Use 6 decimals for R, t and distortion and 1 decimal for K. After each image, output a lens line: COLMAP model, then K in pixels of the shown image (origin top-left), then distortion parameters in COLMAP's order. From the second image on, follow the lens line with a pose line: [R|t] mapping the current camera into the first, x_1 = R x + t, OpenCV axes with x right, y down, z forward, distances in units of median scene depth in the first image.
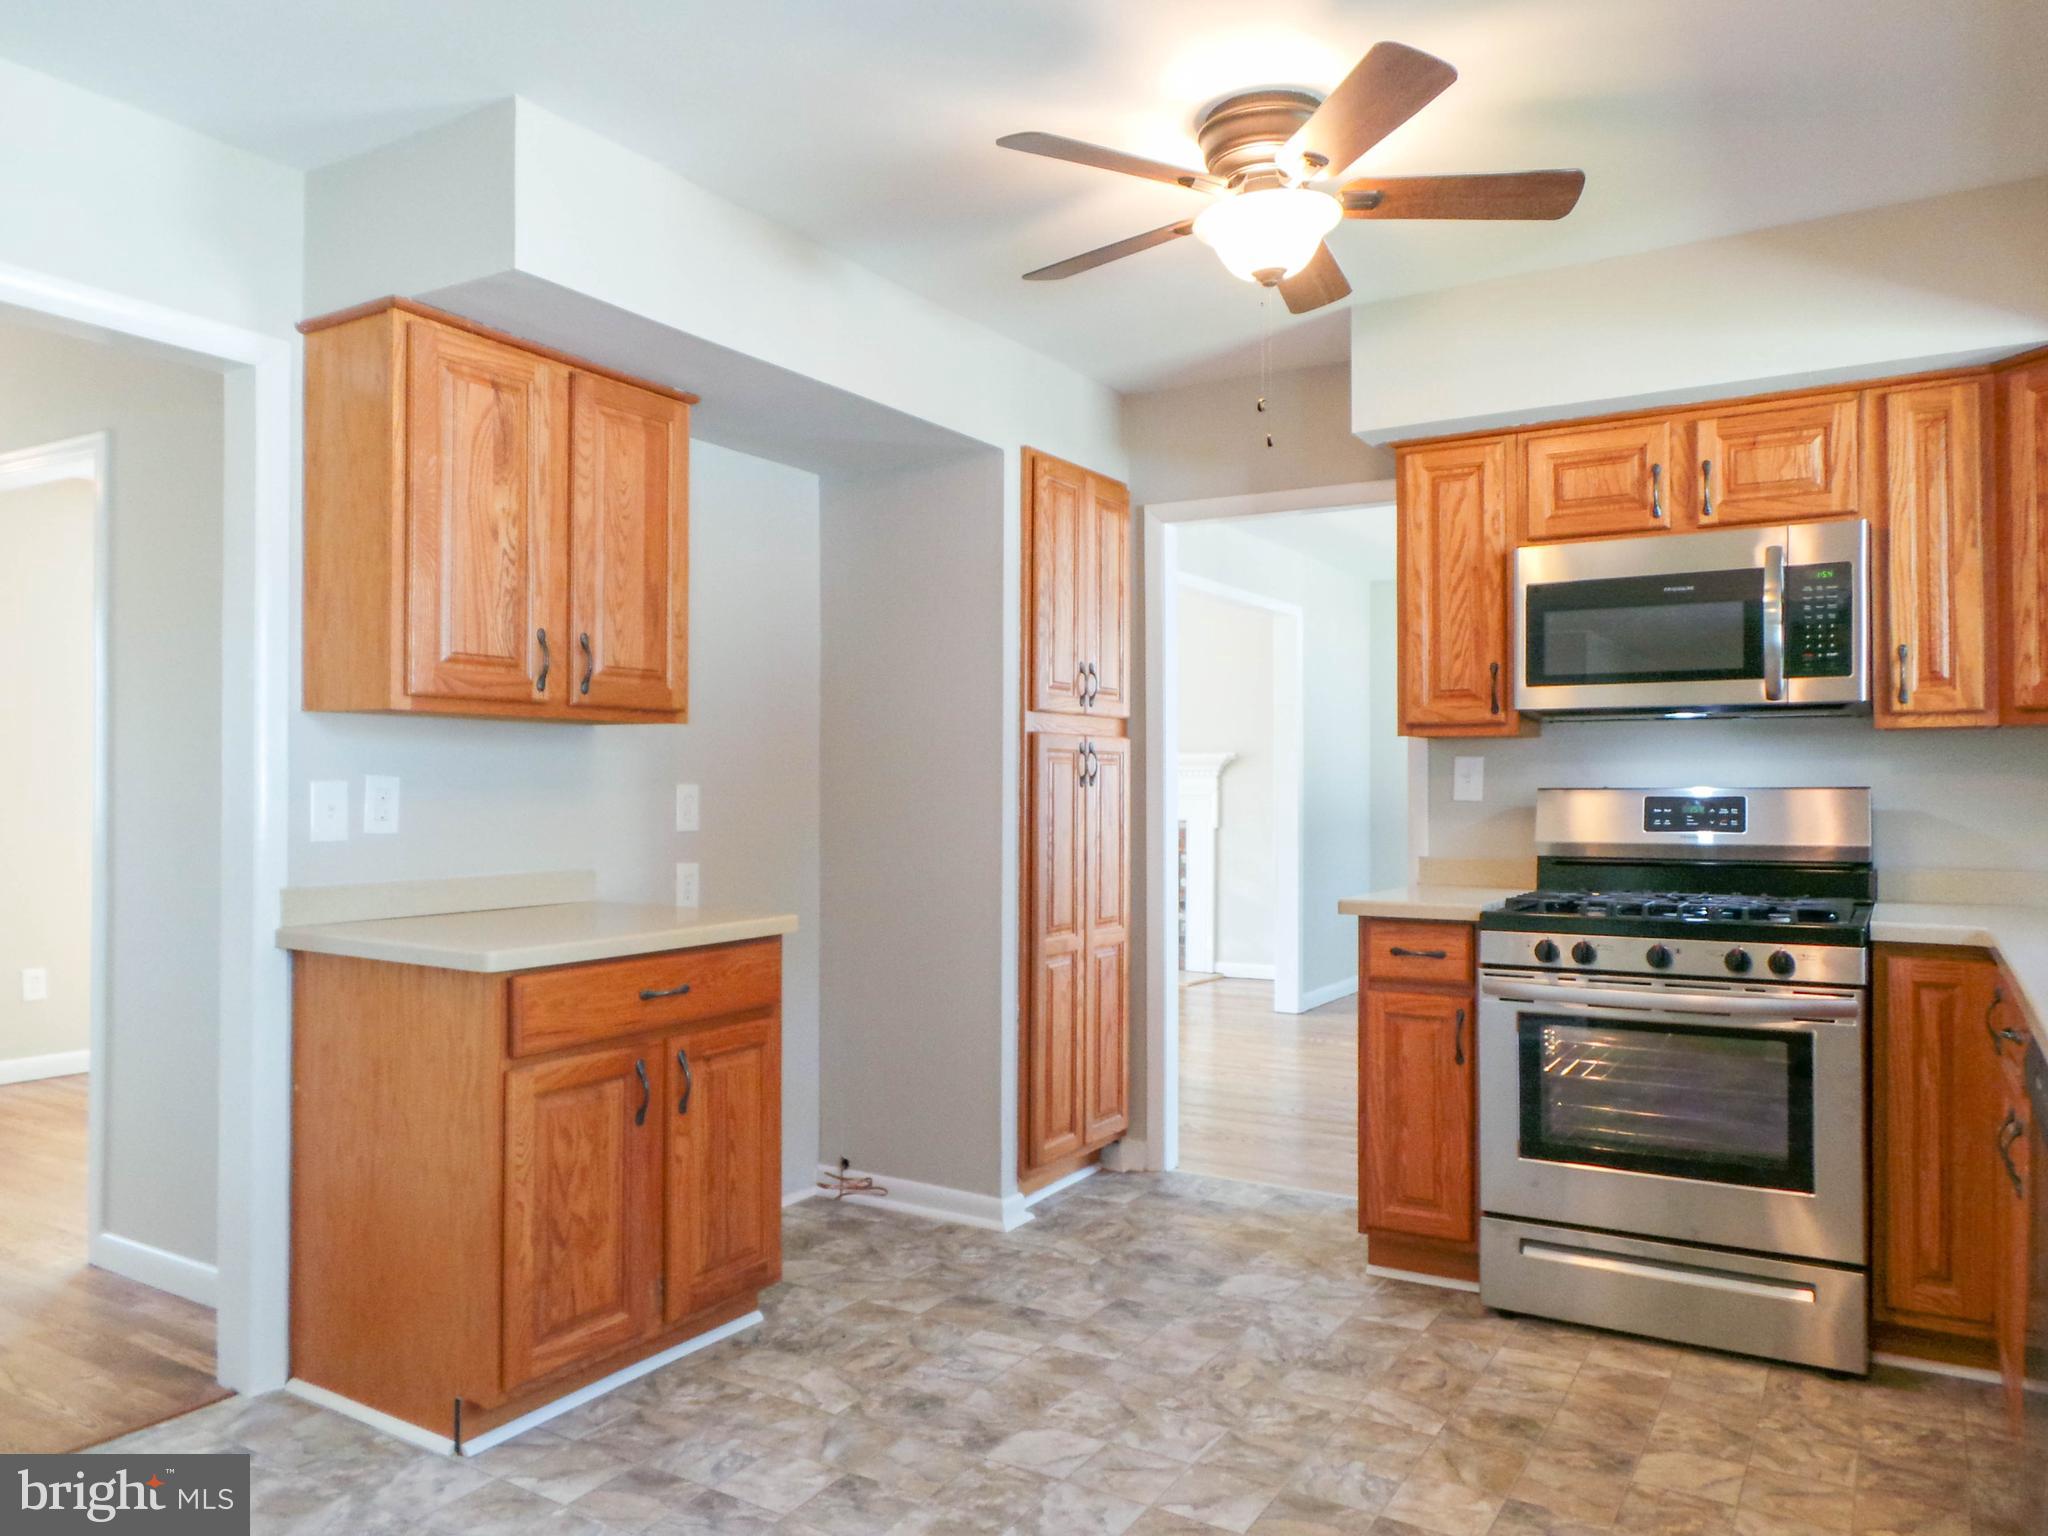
lens RADIAL K [[1411.4, 0, 1069.9], [0, 1411.4, 770.1], [0, 0, 1]] dist [0.003053, -0.001542]
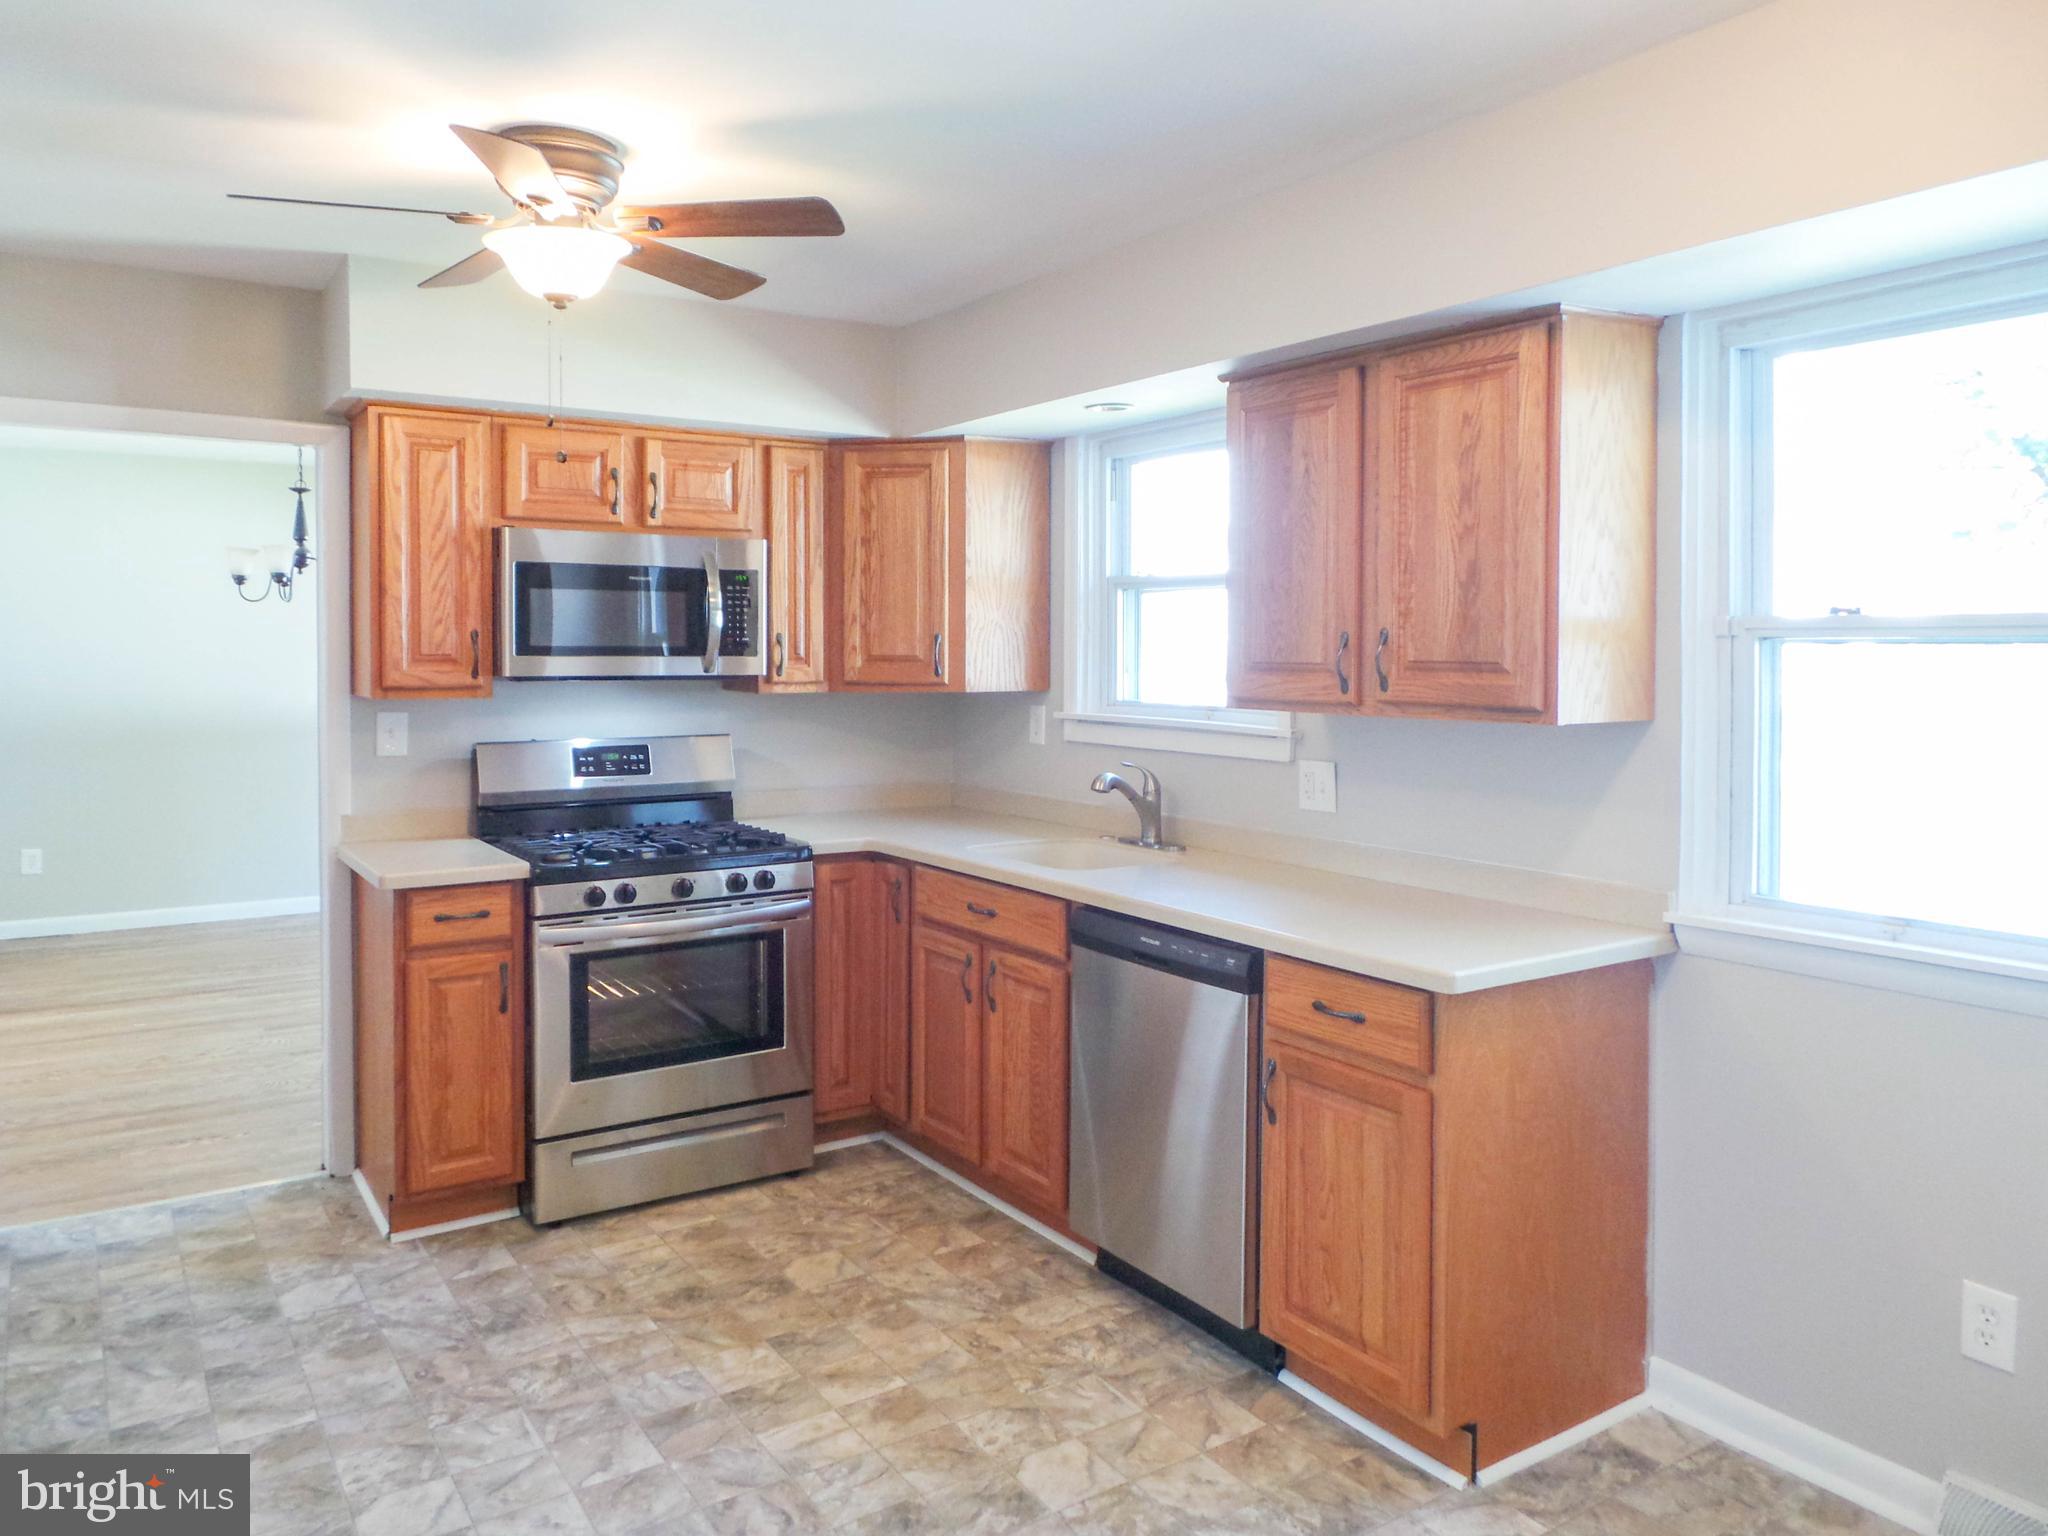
lens RADIAL K [[1411.4, 0, 1010.5], [0, 1411.4, 673.1], [0, 0, 1]] dist [0.003053, -0.001542]
pose [[0.451271, -0.011265, 0.892316, -0.540141], [-0.015711, 0.999665, 0.020566, -0.083715], [-0.892249, -0.023300, 0.450943, 0.188607]]
